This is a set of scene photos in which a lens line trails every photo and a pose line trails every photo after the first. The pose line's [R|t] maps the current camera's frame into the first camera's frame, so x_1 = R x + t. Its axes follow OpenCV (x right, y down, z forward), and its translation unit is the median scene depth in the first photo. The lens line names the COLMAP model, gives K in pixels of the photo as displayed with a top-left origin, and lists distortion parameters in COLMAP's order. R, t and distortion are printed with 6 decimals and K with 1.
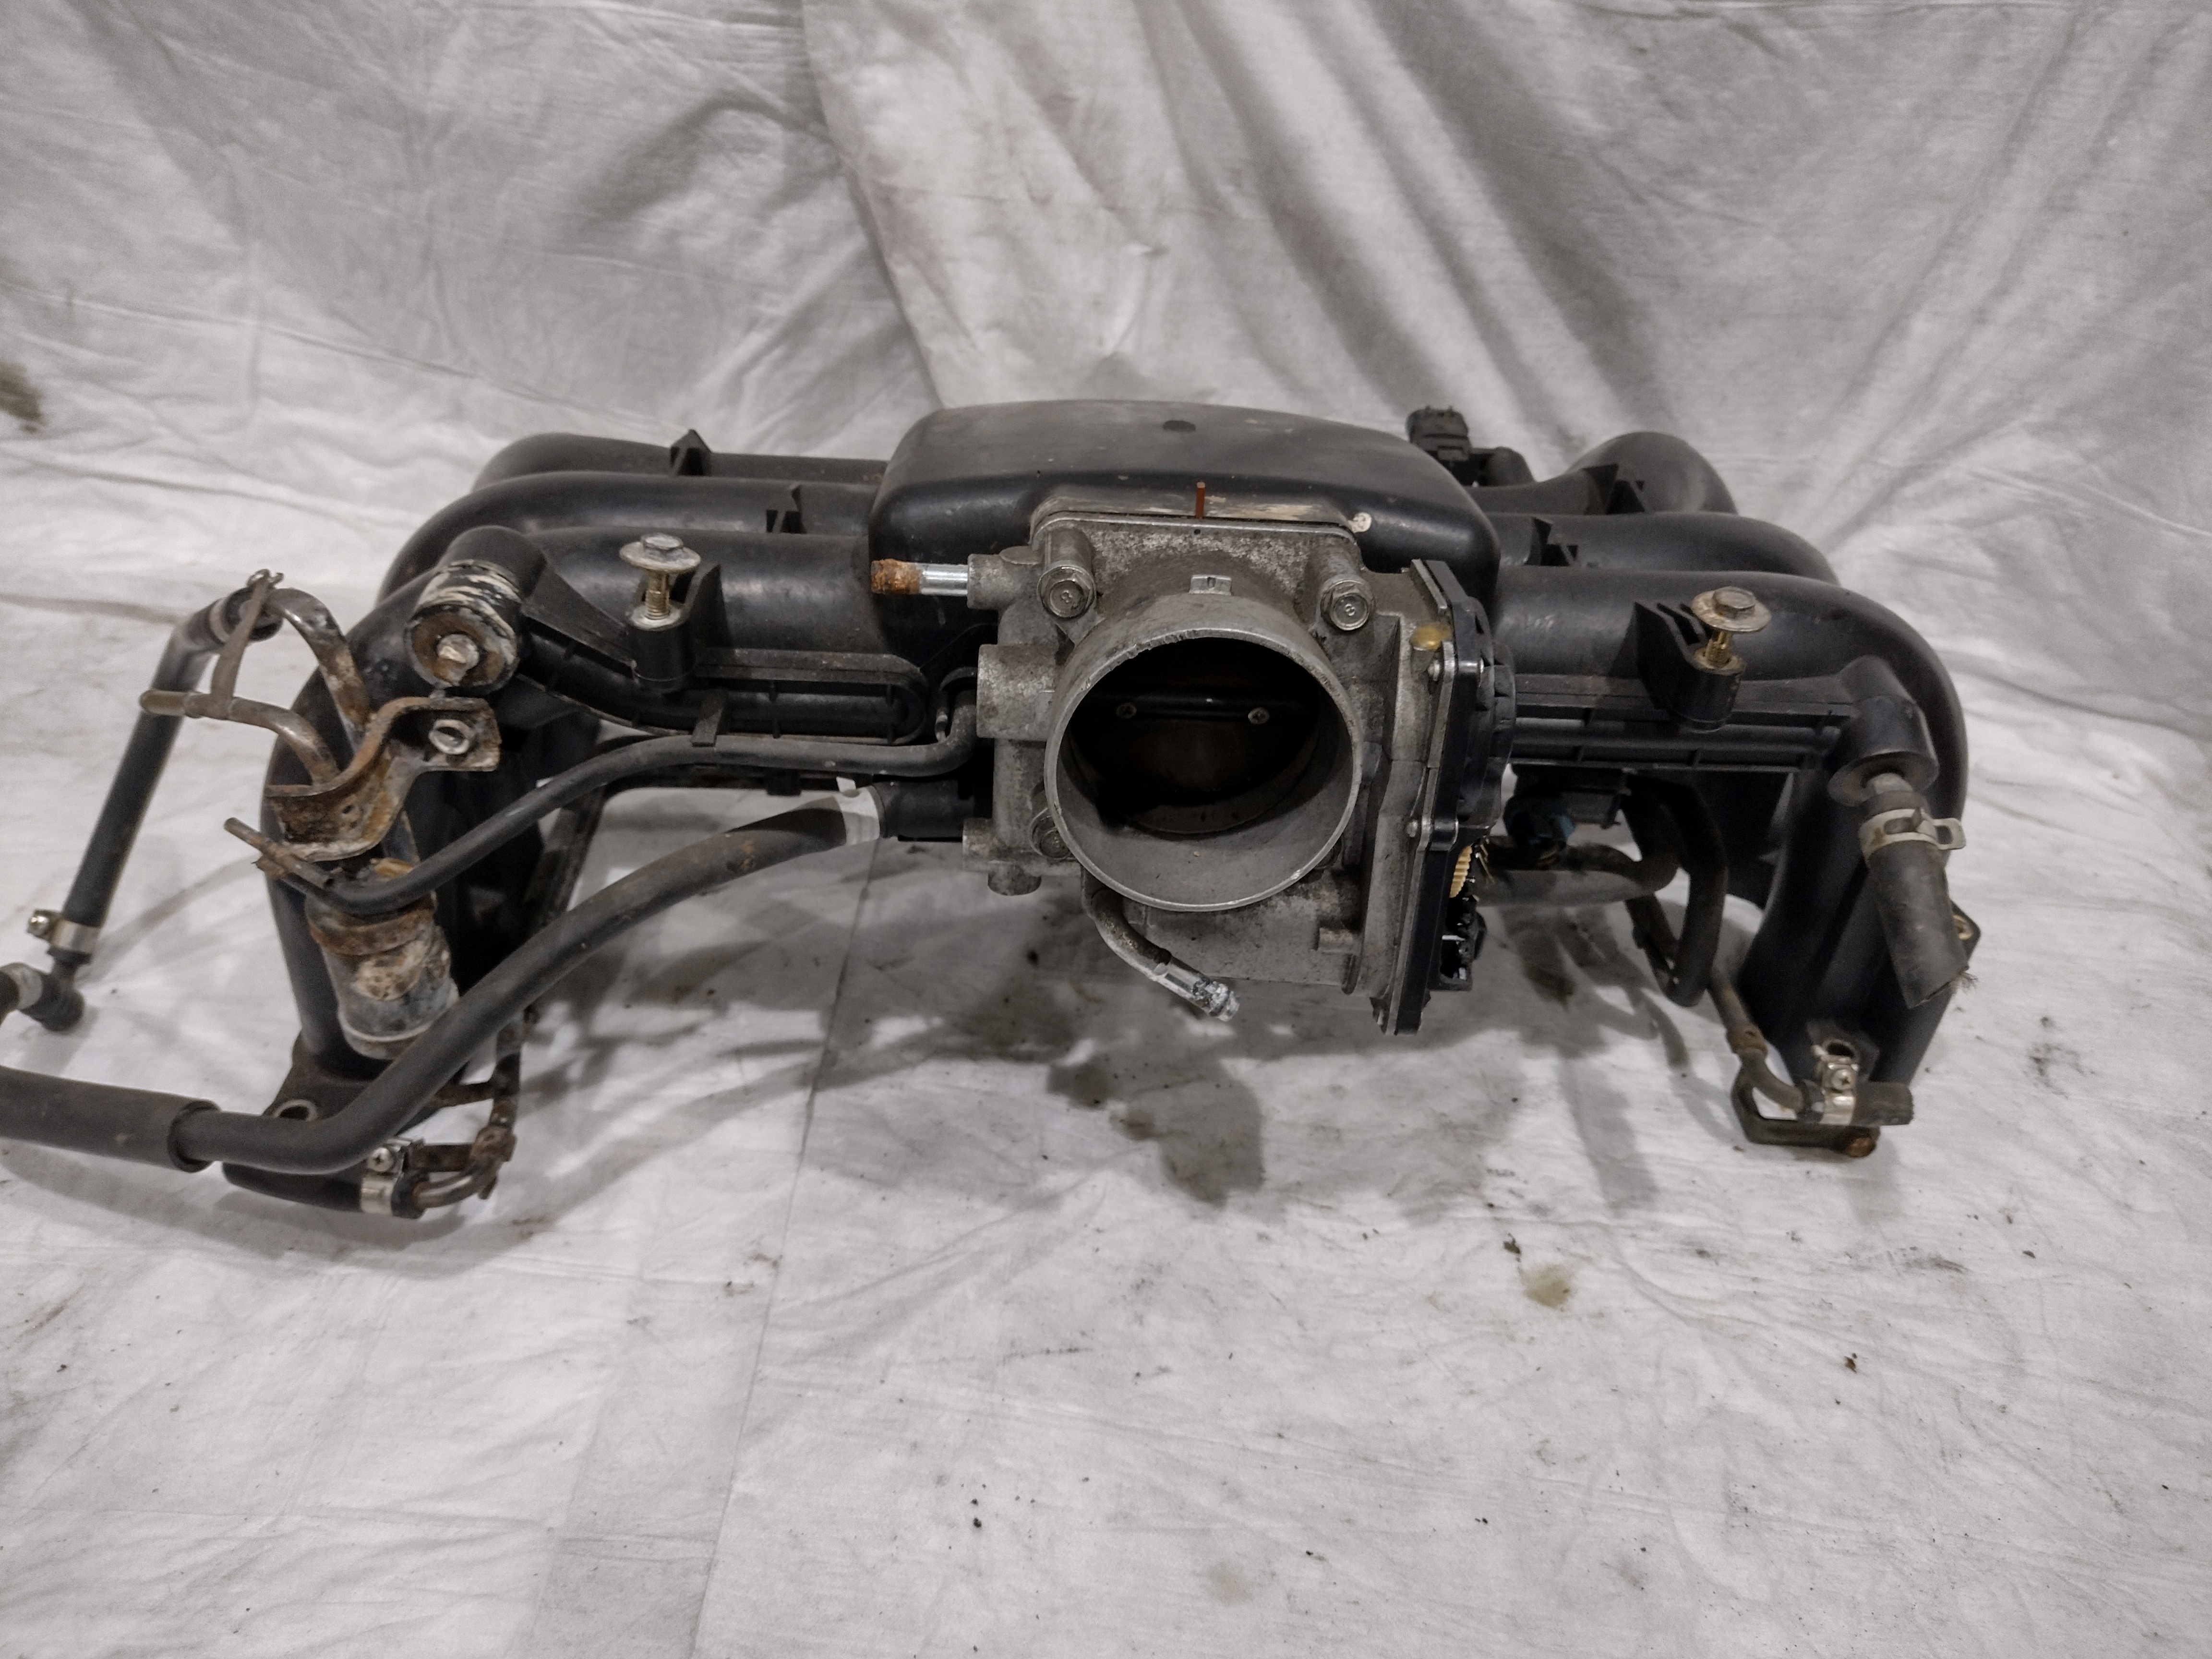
lens RADIAL K [[1722.8, 0, 1107.6], [0, 1722.8, 817.7], [0, 0, 1]] dist [0.029700, -0.038204]
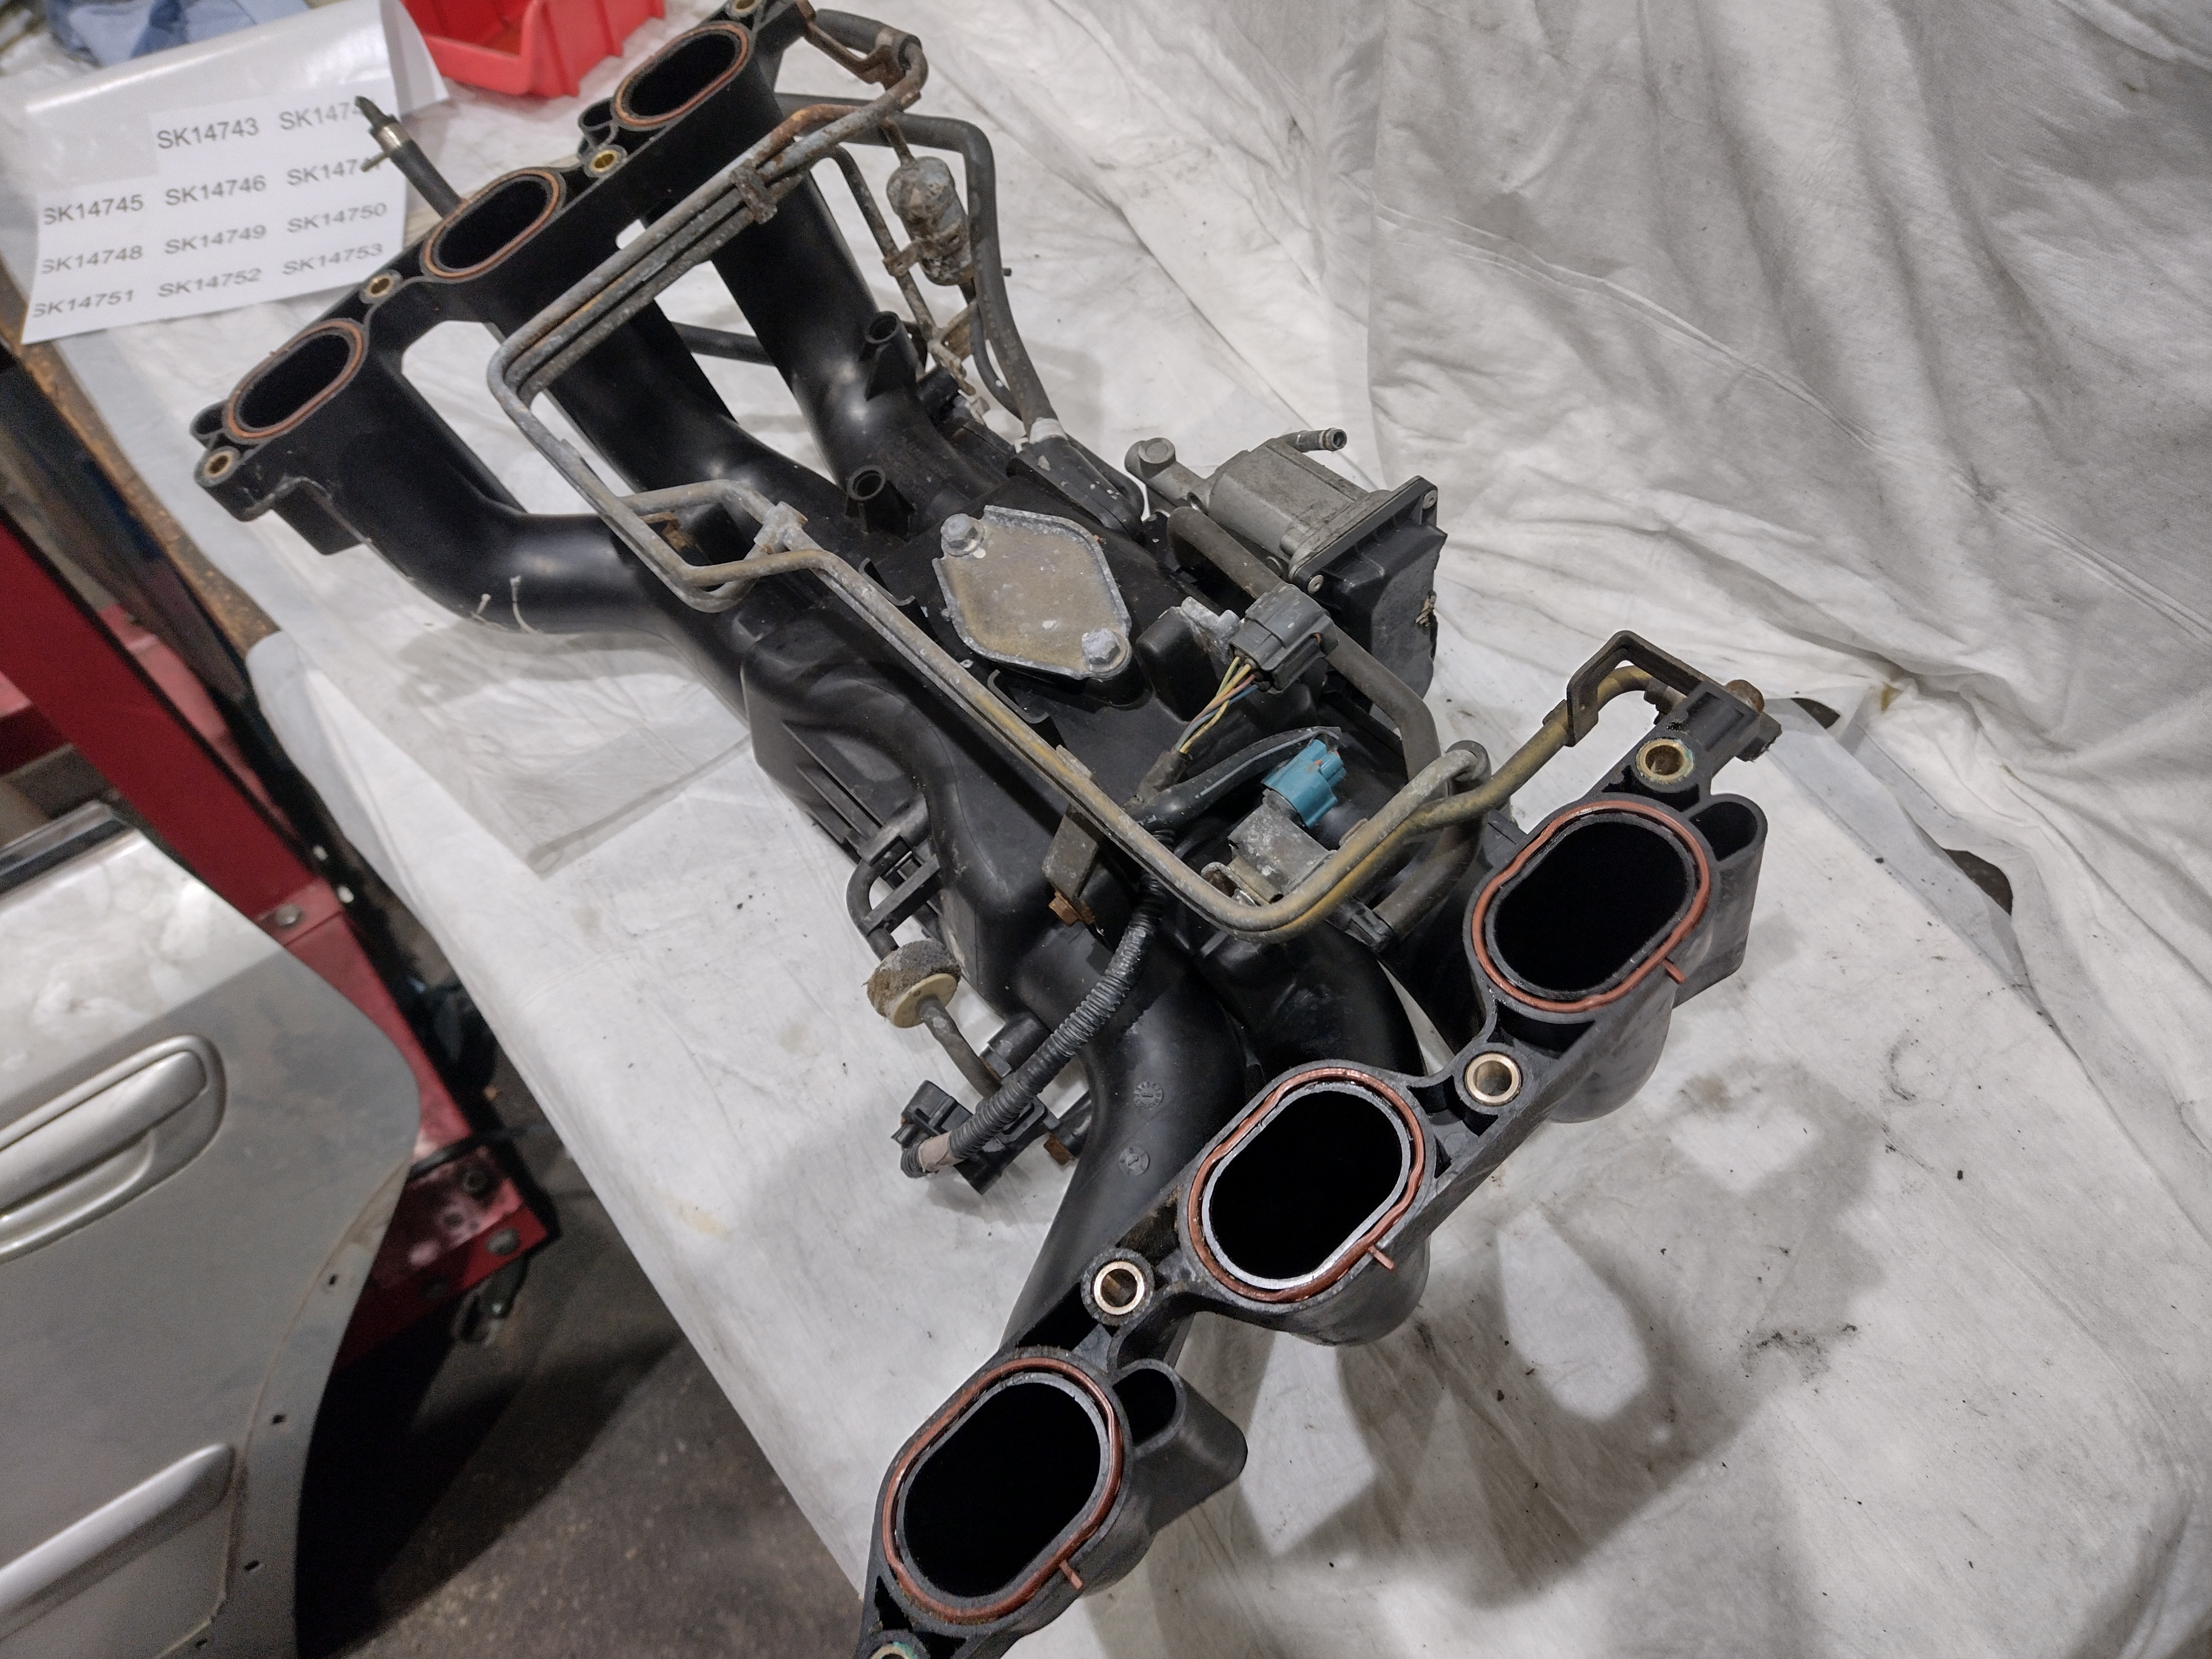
lens RADIAL K [[1722.8, 0, 1108.2], [0, 1722.8, 841.1], [0, 0, 1]] dist [0.029700, -0.038204]
pose [[0.631230, 0.583477, -0.510982, 0.602599], [-0.424365, 0.811286, 0.402157, -0.267993], [0.649202, -0.037011, 0.759715, 0.041499]]
